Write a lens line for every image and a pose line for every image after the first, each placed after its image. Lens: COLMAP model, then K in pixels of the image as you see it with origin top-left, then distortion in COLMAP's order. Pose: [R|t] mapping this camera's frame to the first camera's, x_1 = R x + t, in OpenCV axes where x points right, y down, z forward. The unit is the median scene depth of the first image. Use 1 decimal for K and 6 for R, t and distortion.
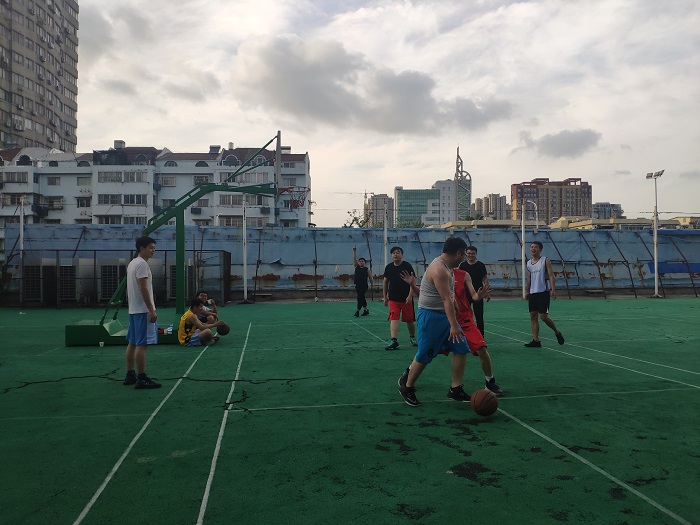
lens RADIAL K [[542.4, 0, 349.1], [0, 542.4, 269.2], [0, 0, 1]] dist [0.059037, -0.115220]
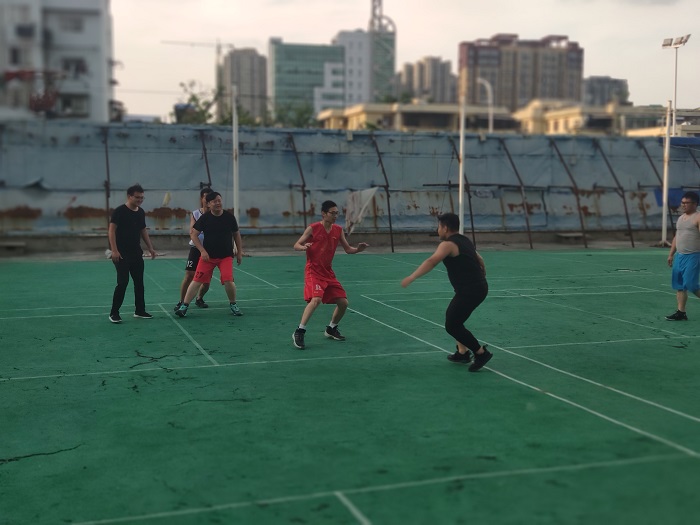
lens RADIAL K [[904.6, 0, 357.5], [0, 904.6, 265.3], [0, 0, 1]] dist [0.092487, 0.000000]
pose [[0.983848, -0.005673, 0.178919, 0.008261], [-0.011318, 0.995526, 0.093806, -0.008440], [-0.178650, -0.094316, 0.979382, 0.006656]]
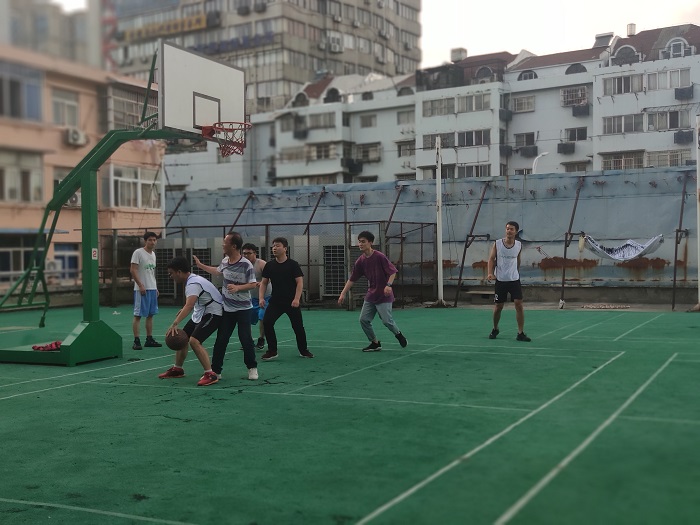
lens RADIAL K [[904.6, 0, 350.9], [0, 904.6, 268.5], [0, 0, 1]] dist [0.092487, 0.000000]
pose [[0.818188, 0.004190, -0.574935, 0.103982], [0.011524, 0.999653, 0.023685, -0.001743], [0.574835, -0.026005, 0.817856, 0.040626]]
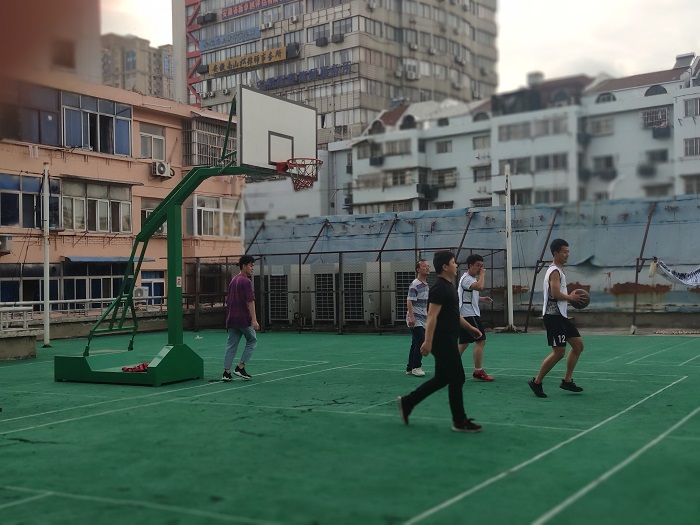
lens RADIAL K [[904.6, 0, 350.6], [0, 904.6, 271.0], [0, 0, 1]] dist [0.092487, 0.000000]
pose [[0.765042, -0.014020, -0.643828, 0.112253], [0.016600, 0.999860, -0.002048, -0.002324], [0.643766, -0.009121, 0.765168, 0.034006]]
